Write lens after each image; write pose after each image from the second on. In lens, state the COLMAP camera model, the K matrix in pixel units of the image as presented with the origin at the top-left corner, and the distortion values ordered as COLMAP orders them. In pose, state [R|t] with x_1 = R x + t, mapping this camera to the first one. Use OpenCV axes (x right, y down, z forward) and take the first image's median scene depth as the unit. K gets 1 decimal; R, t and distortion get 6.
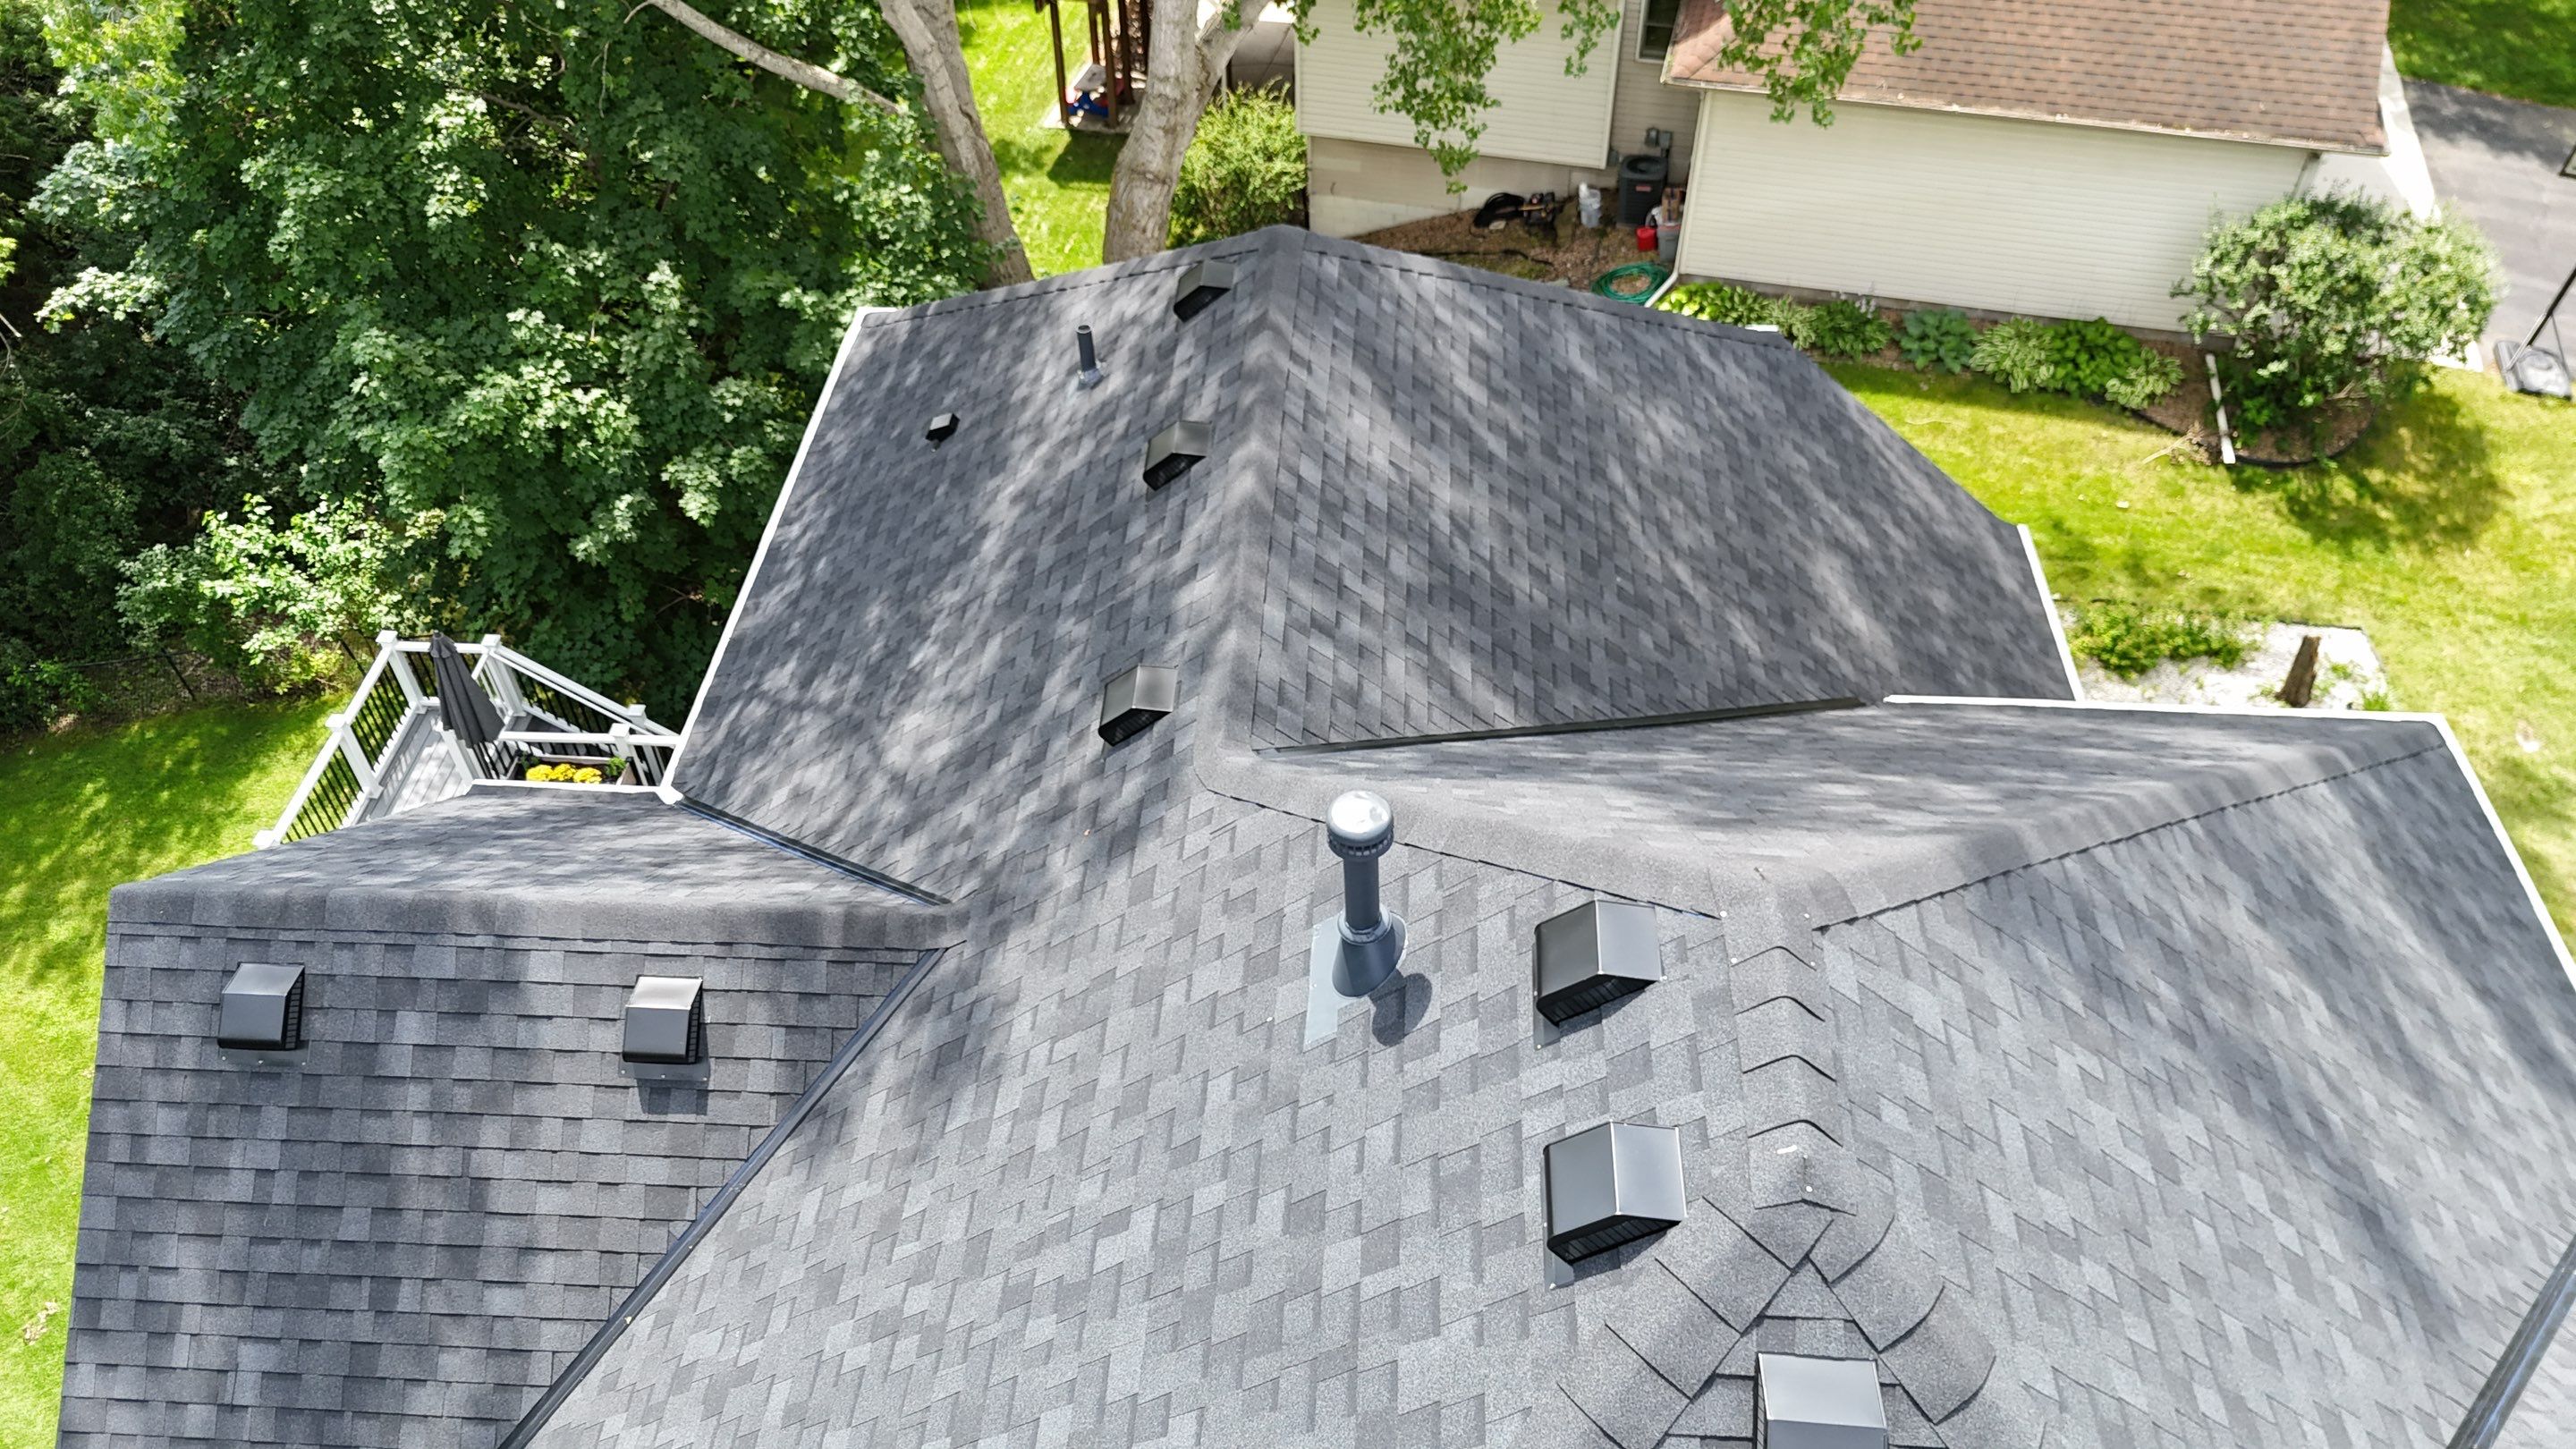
lens RADIAL K [[1941.4, 0, 1288.0], [0, 1941.4, 724.5], [0, 0, 1]] dist [0.049098, -0.057532]
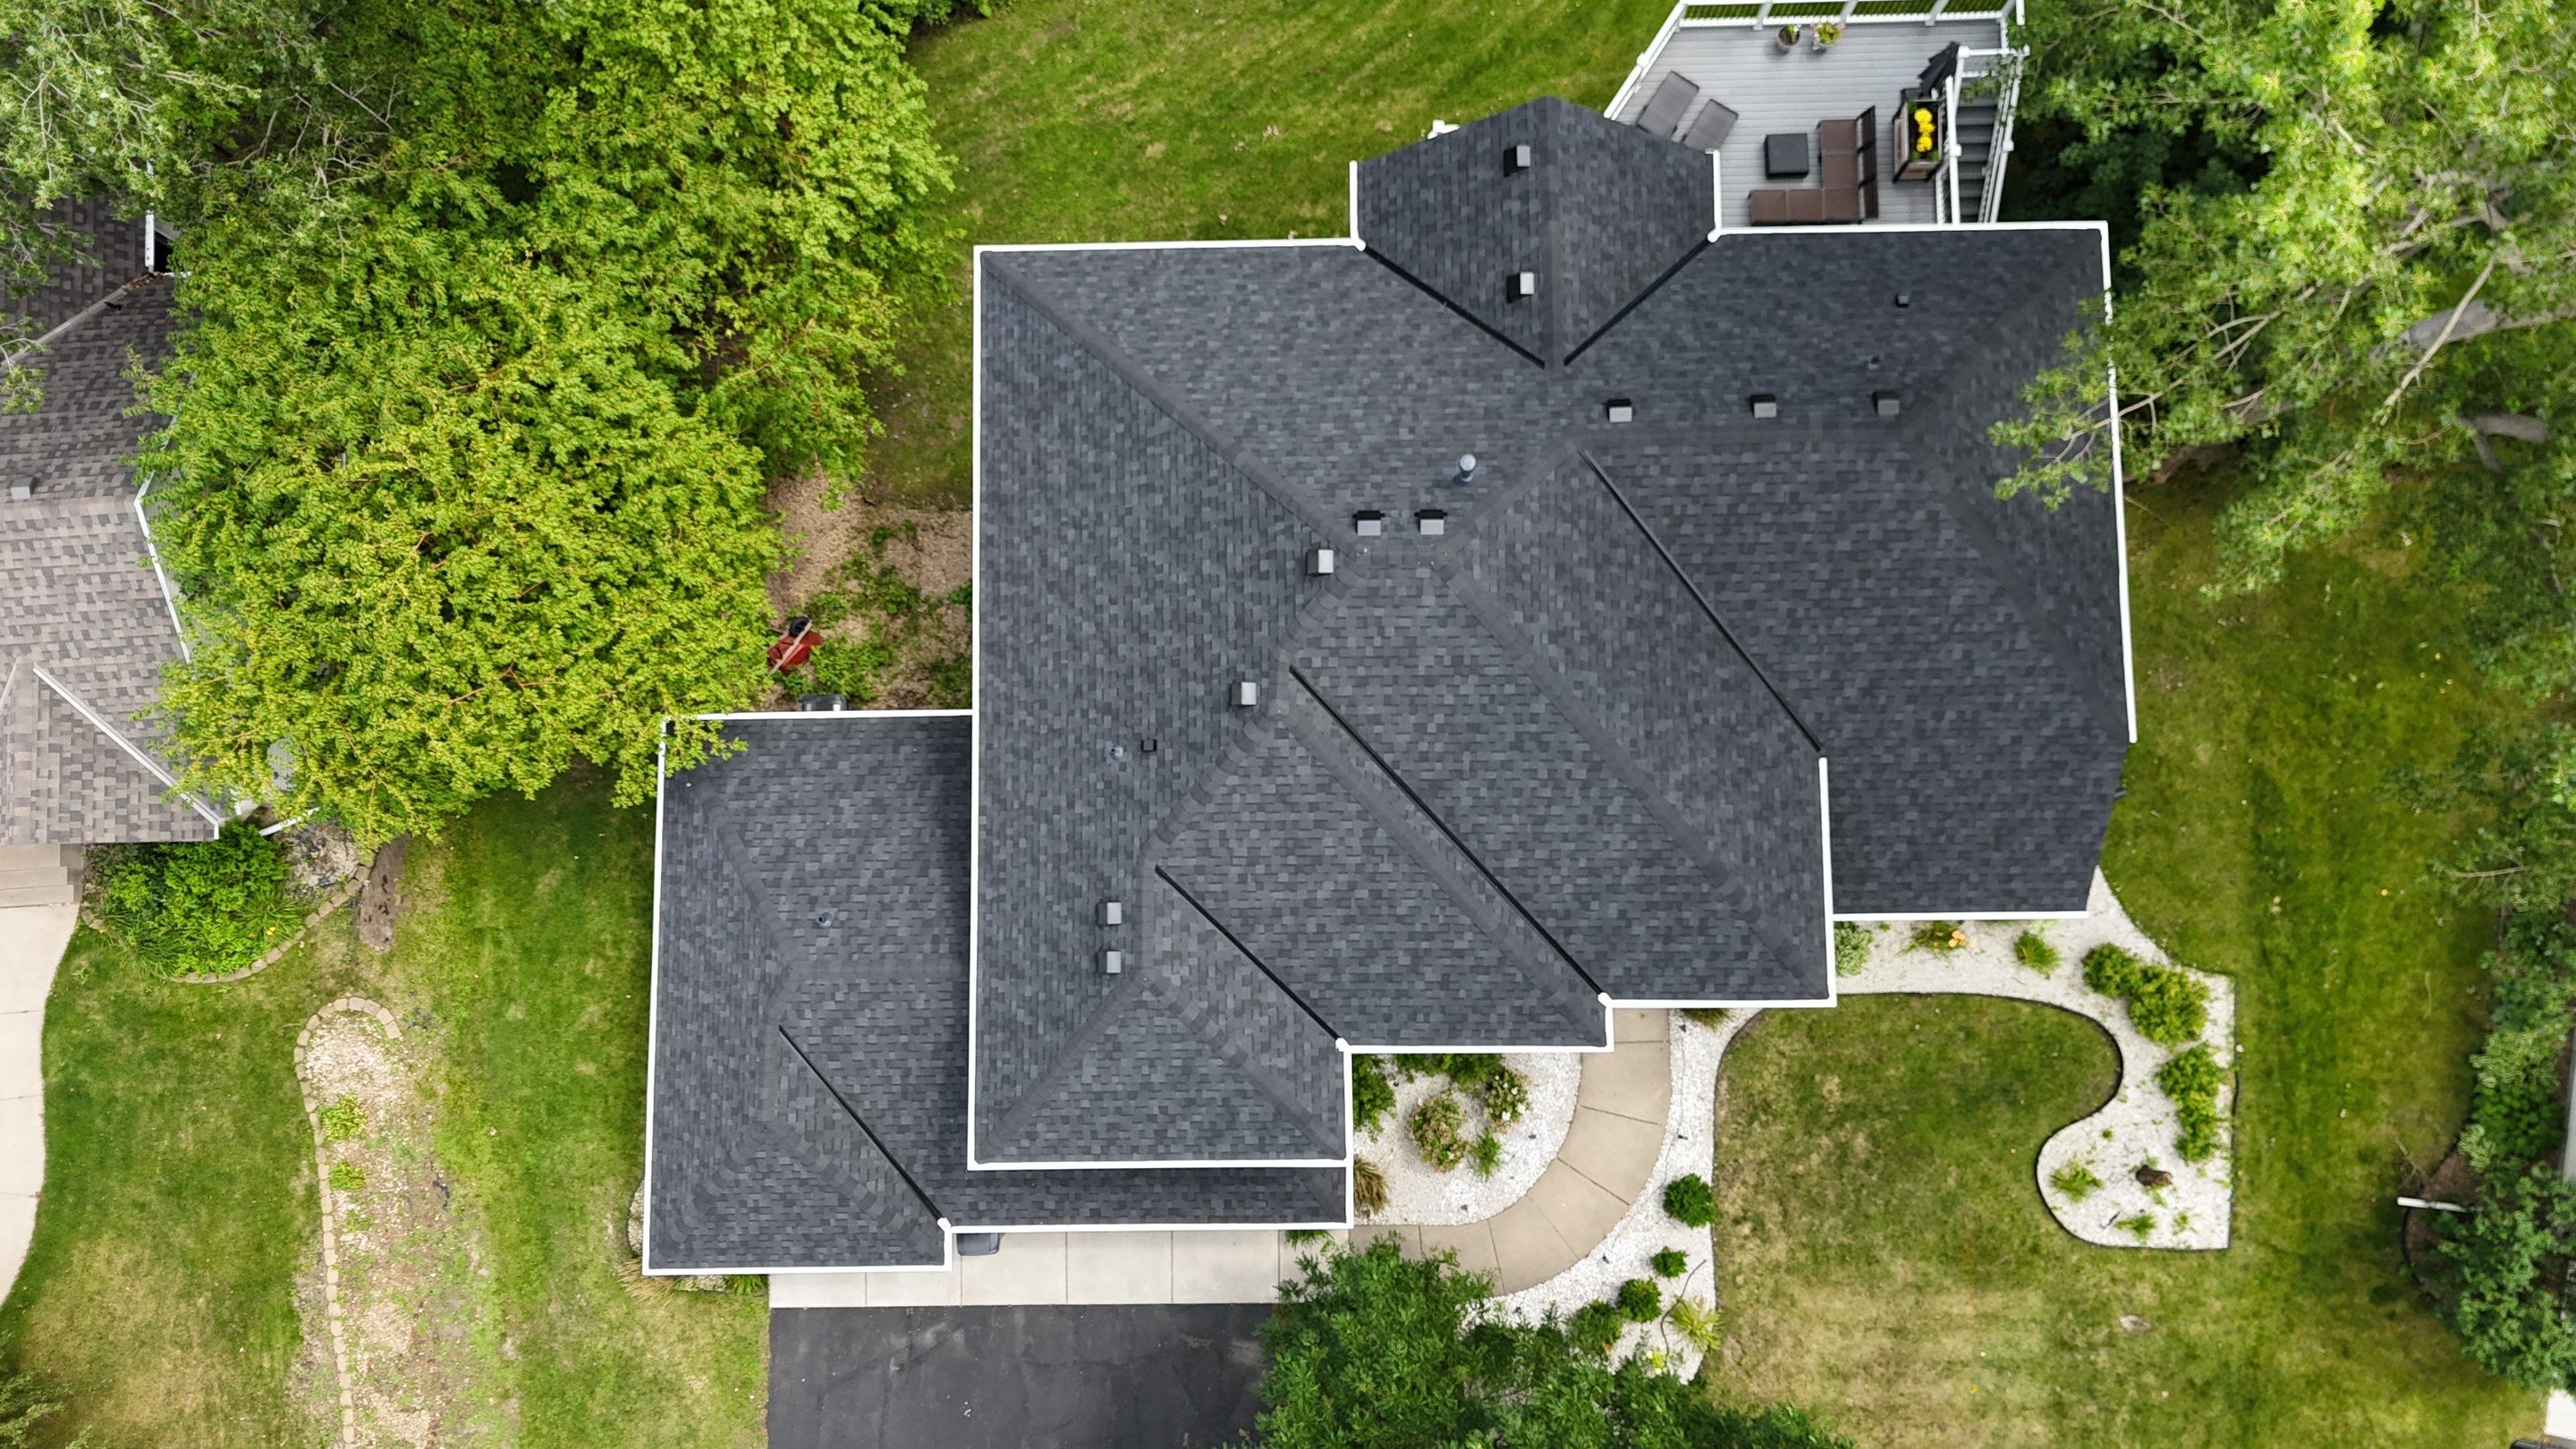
lens RADIAL K [[1941.4, 0, 1288.0], [0, 1941.4, 724.5], [0, 0, 1]] dist [0.049098, -0.057532]
pose [[0.073596, 0.992279, -0.099826, 0.290601], [-0.674702, 0.123252, 0.727727, -0.795993], [0.734412, 0.013795, 0.678563, -0.599205]]
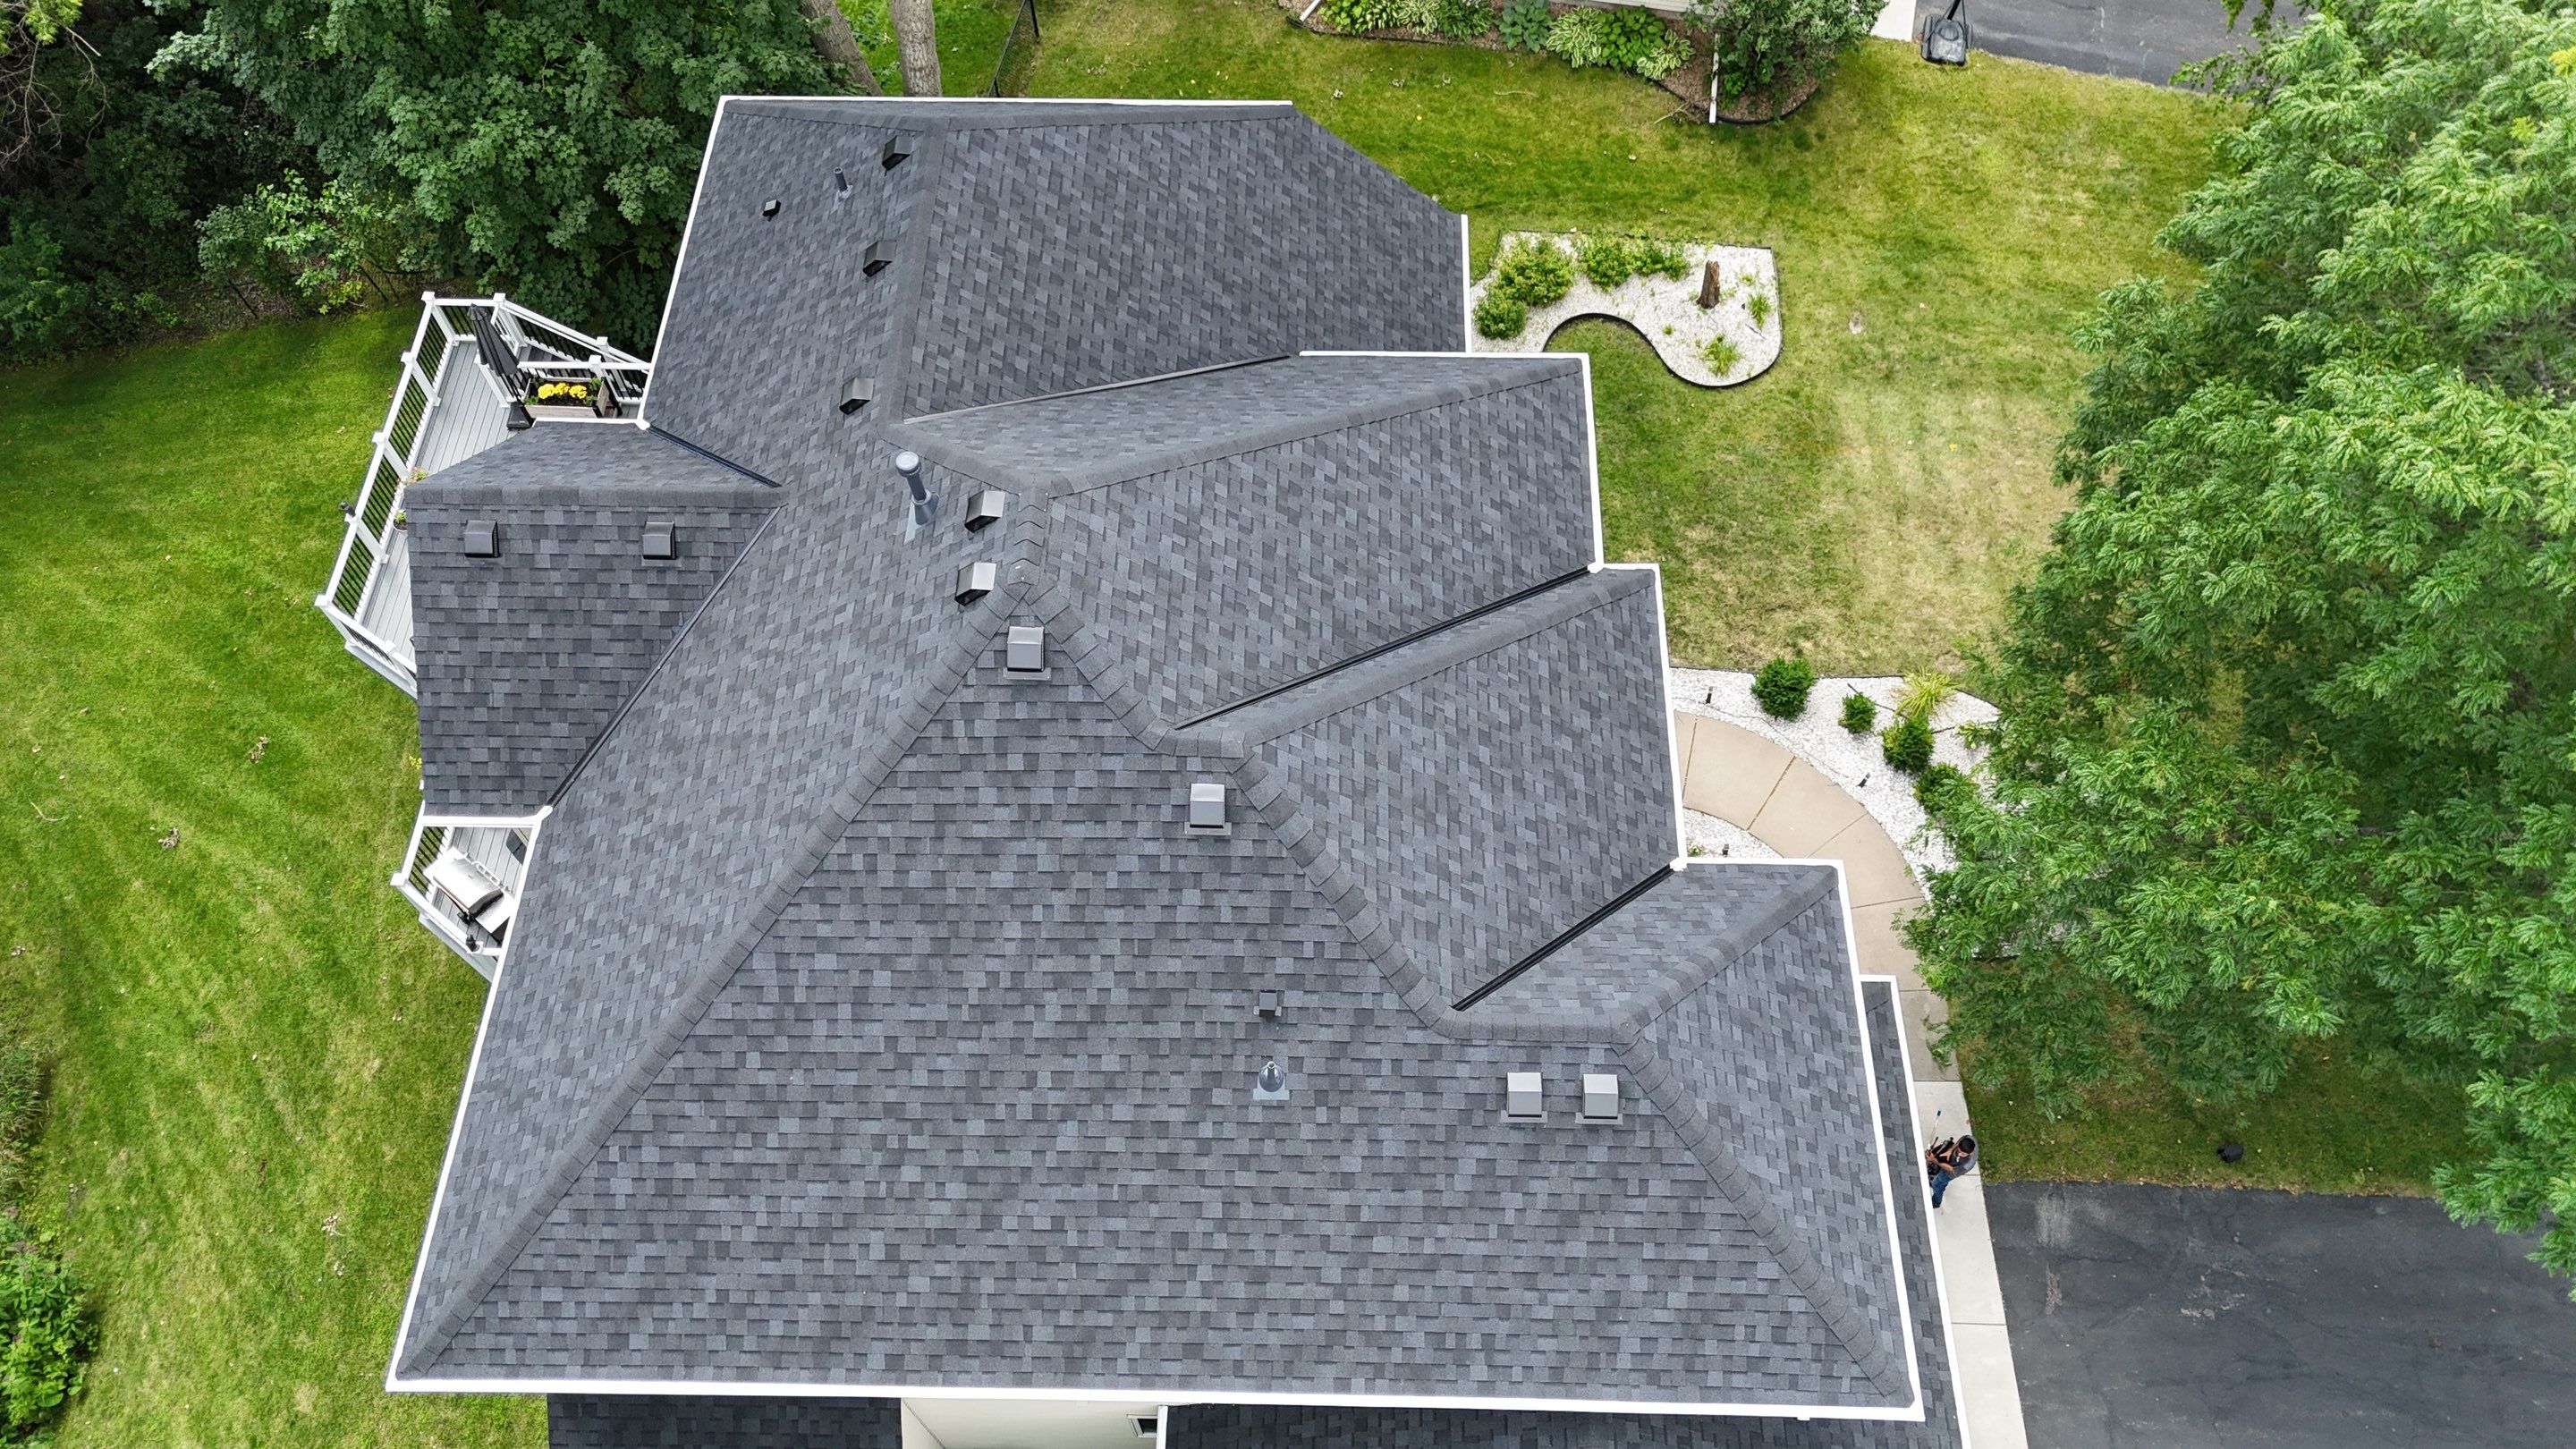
lens RADIAL K [[1900.4, 0, 1288.0], [0, 1900.4, 724.5], [0, 0, 1]] dist [0.064456, -0.061773]
pose [[0.999152, -0.032664, 0.025048, 0.154840], [0.025470, 0.968635, 0.247178, -0.077107], [-0.032336, -0.246331, 0.968646, -0.548463]]
